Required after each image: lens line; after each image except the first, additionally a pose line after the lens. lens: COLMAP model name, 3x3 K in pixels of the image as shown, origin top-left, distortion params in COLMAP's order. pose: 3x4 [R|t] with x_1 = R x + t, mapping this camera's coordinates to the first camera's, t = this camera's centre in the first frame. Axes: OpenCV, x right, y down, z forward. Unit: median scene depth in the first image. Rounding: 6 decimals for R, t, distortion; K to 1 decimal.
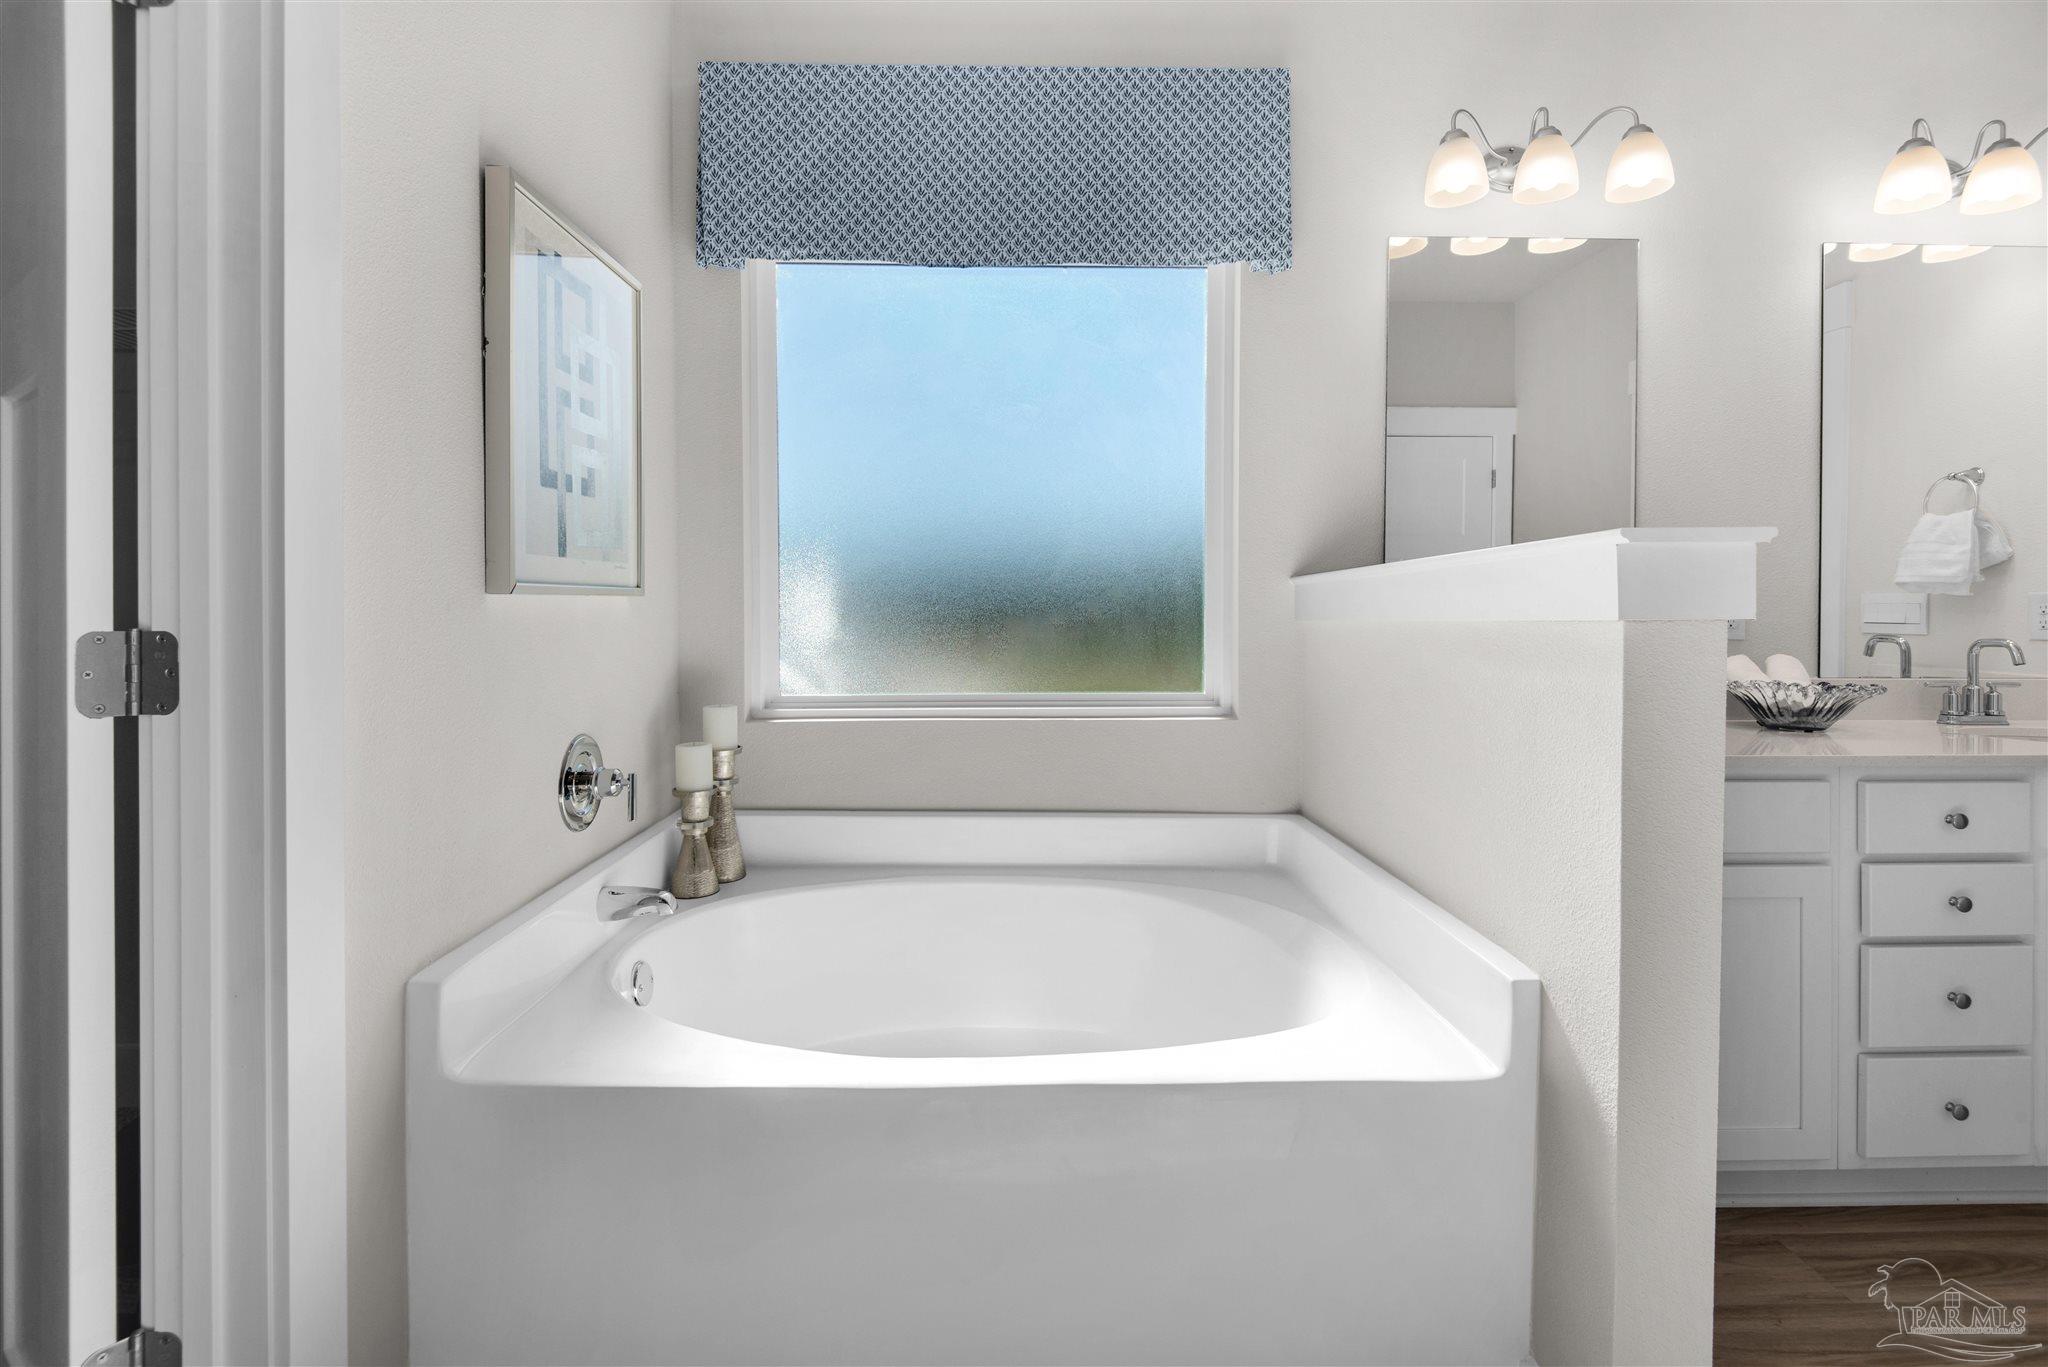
lens RADIAL K [[949.0, 0, 1029.9], [0, 949.0, 627.3], [0, 0, 1]] dist [0.003709, -0.003902]
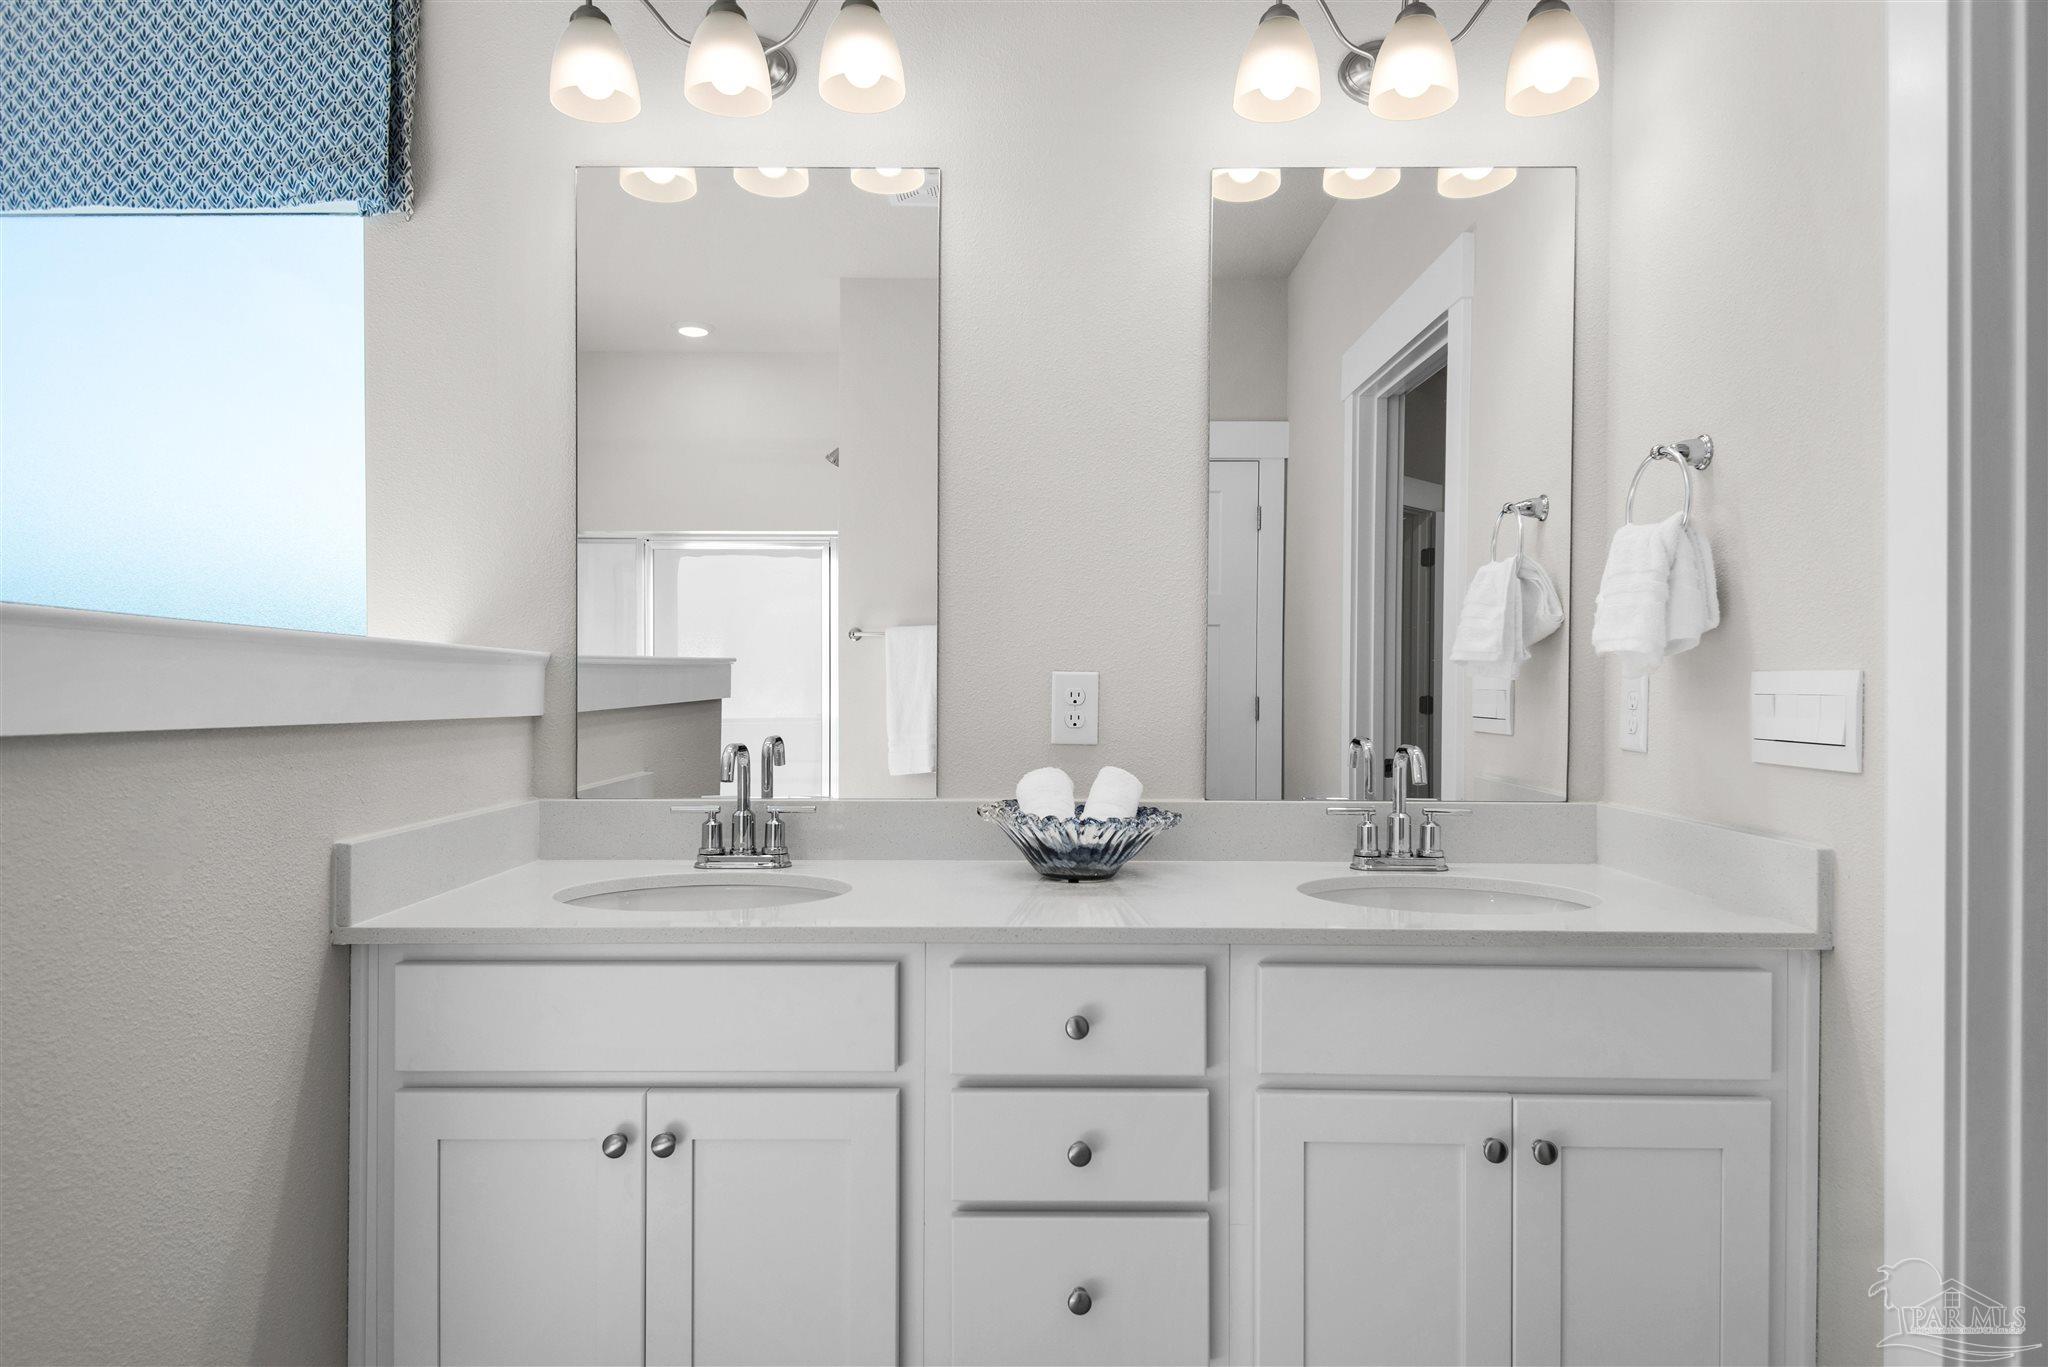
lens RADIAL K [[1276.2, 0, 1025.4], [0, 1276.2, 680.2], [0, 0, 1]] dist [0.009356, -0.007033]
pose [[0.999478, 0.000612, -0.032287, 0.768379], [-0.001109, 0.999881, -0.015386, -0.019216], [0.032274, 0.015414, 0.999360, 0.081202]]
